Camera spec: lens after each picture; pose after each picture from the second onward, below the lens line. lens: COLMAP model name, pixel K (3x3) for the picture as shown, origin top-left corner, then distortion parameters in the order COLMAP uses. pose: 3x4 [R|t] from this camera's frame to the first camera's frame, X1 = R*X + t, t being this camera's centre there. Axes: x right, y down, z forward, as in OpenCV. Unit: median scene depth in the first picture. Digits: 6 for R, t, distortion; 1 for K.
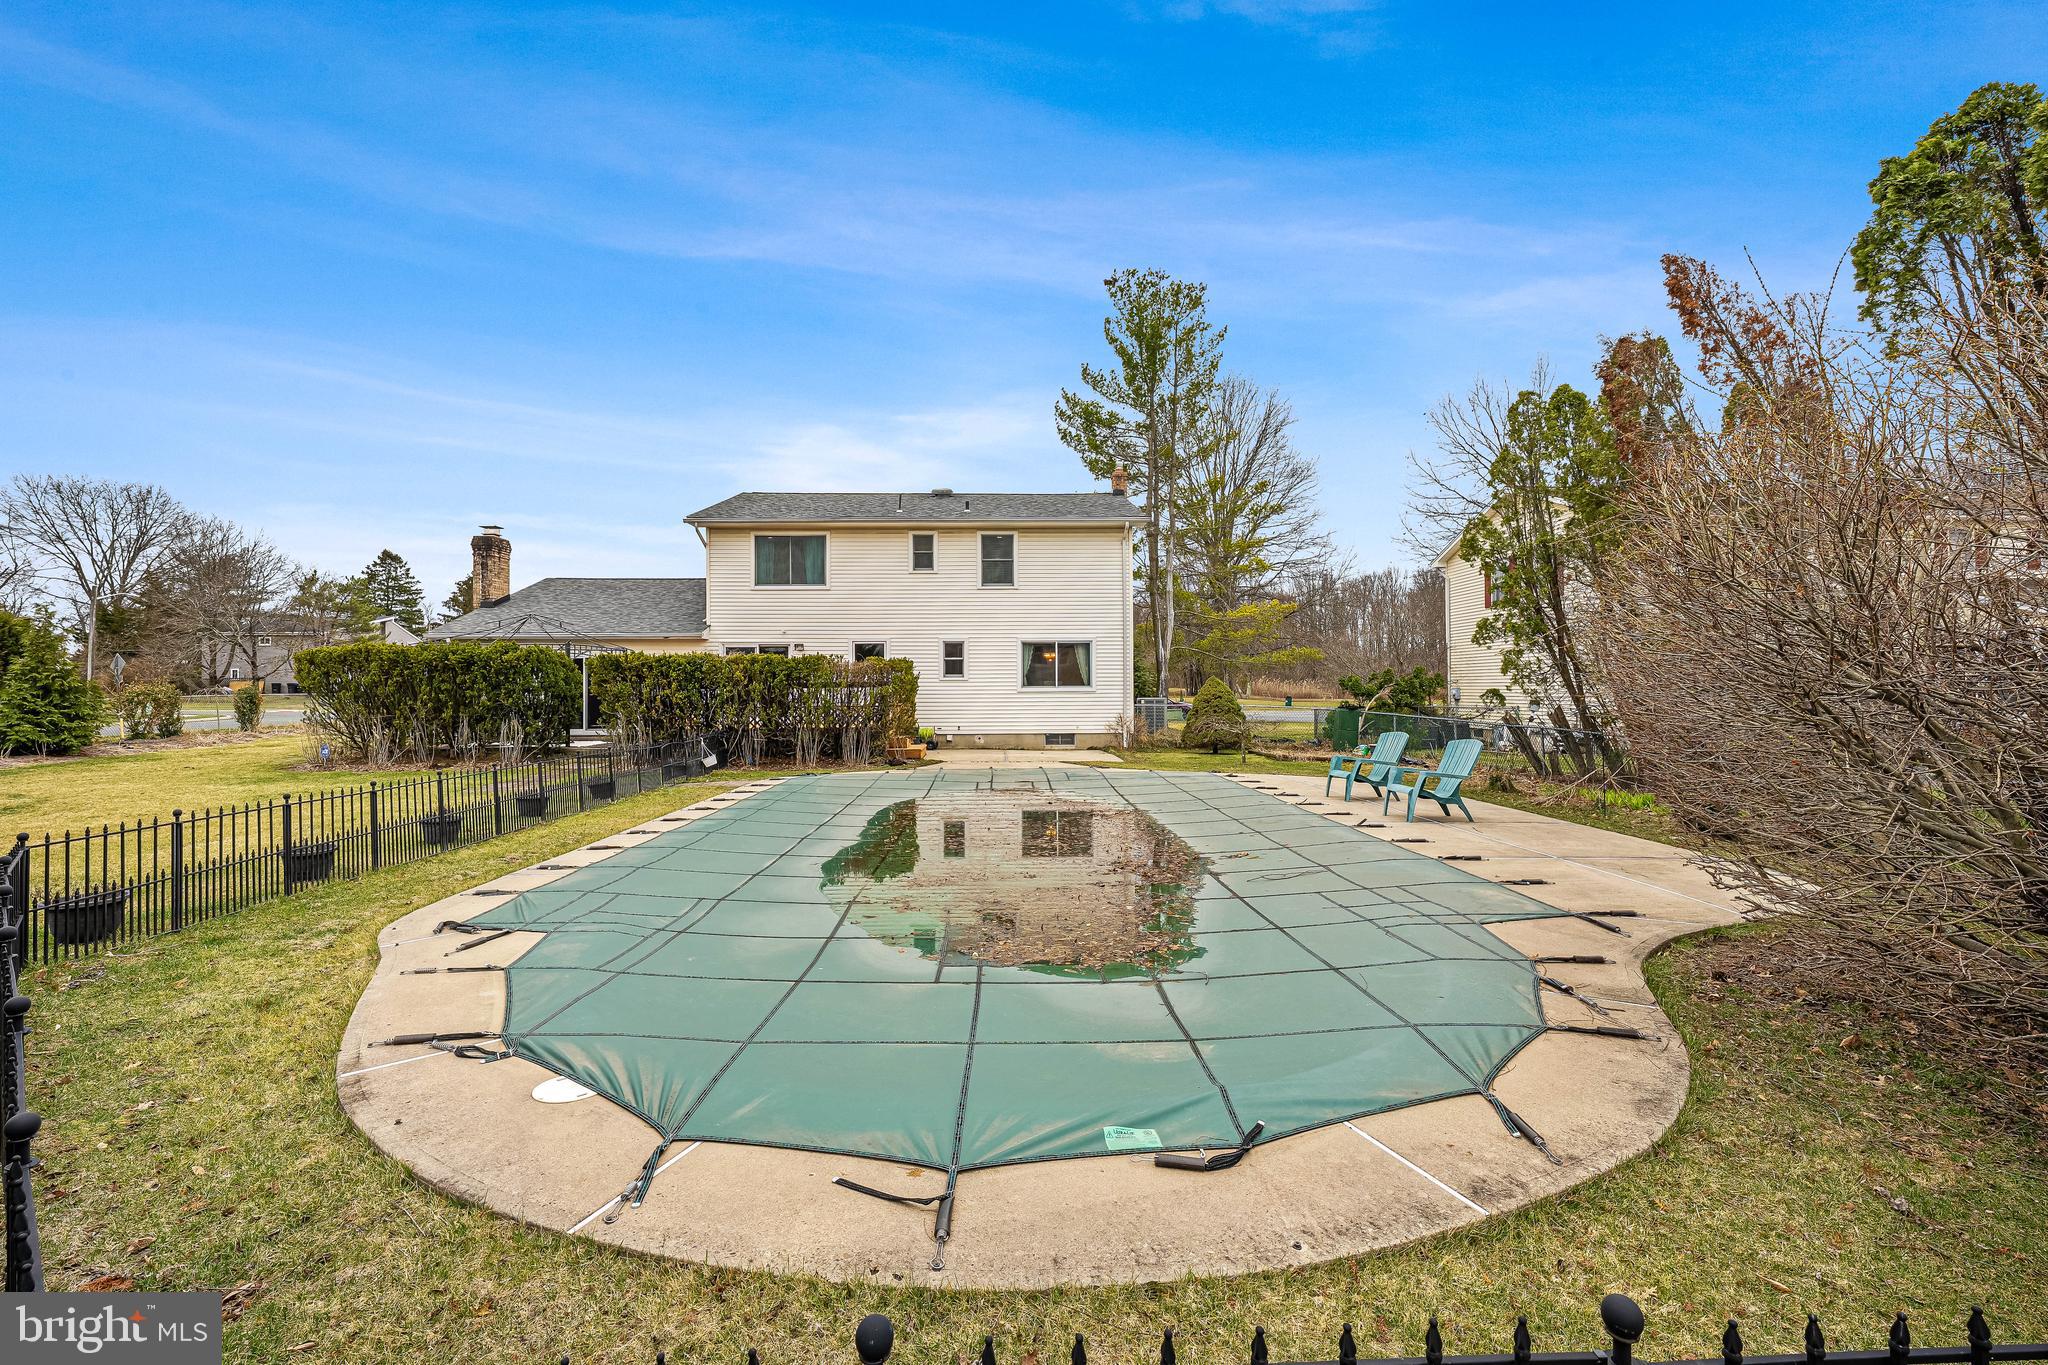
lens RADIAL K [[925.3, 0, 1024.0], [0, 925.3, 682.5], [0, 0, 1]] dist [-0.000946, 0.000811]
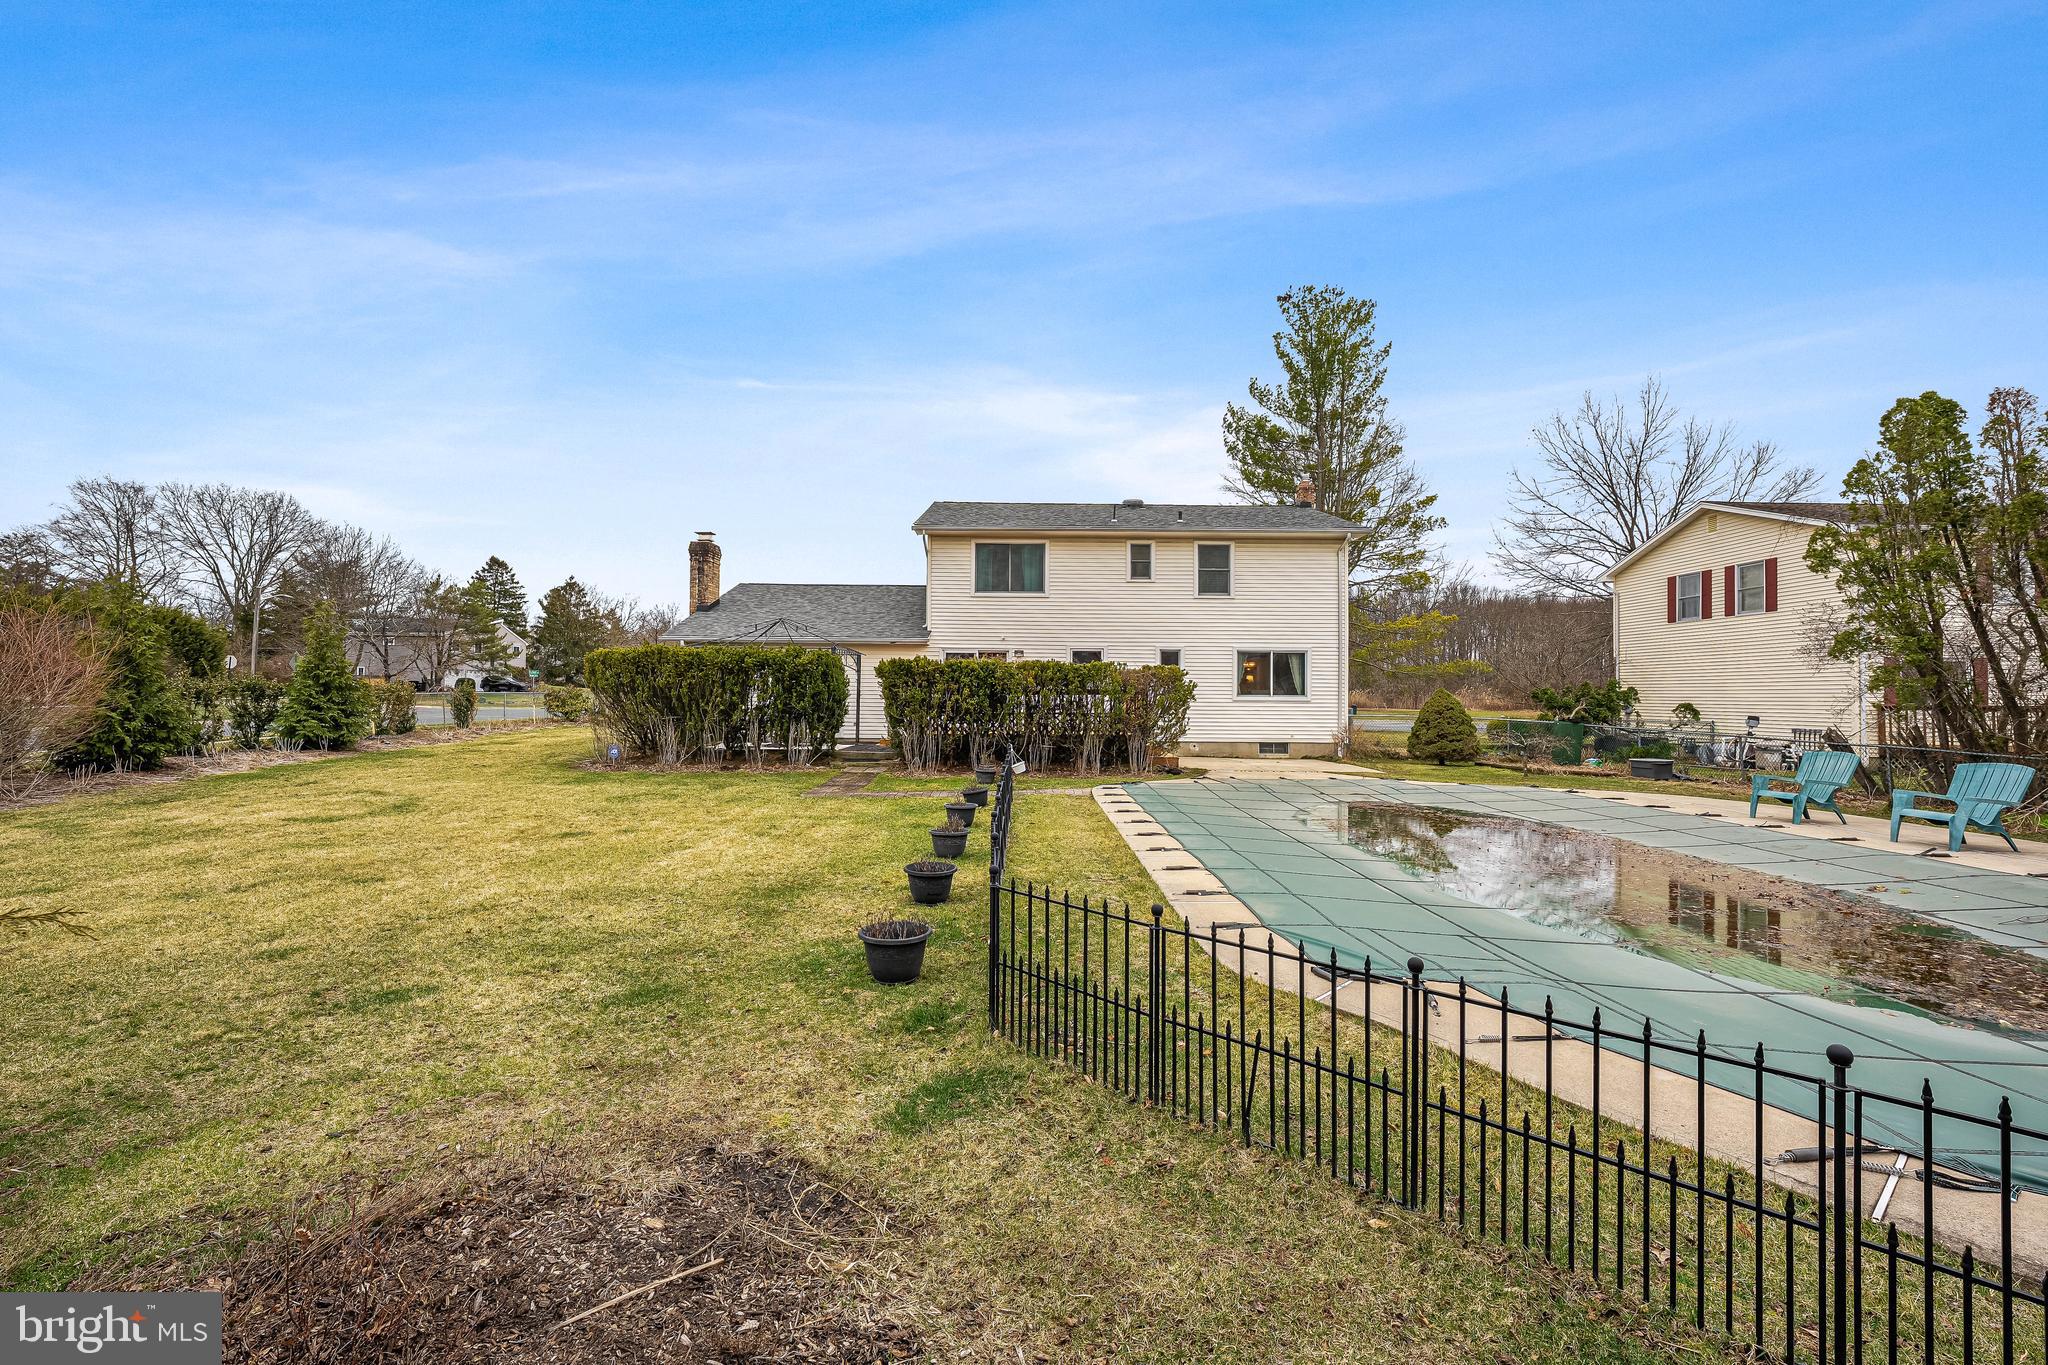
lens RADIAL K [[879.1, 0, 1024.0], [0, 879.1, 682.5], [0, 0, 1]] dist [-0.000182, -0.000357]
pose [[0.999470, 0.012820, -0.029920, -0.202756], [-0.013010, 0.999896, -0.006152, -0.000602], [0.029838, 0.006538, 0.999533, 0.035412]]
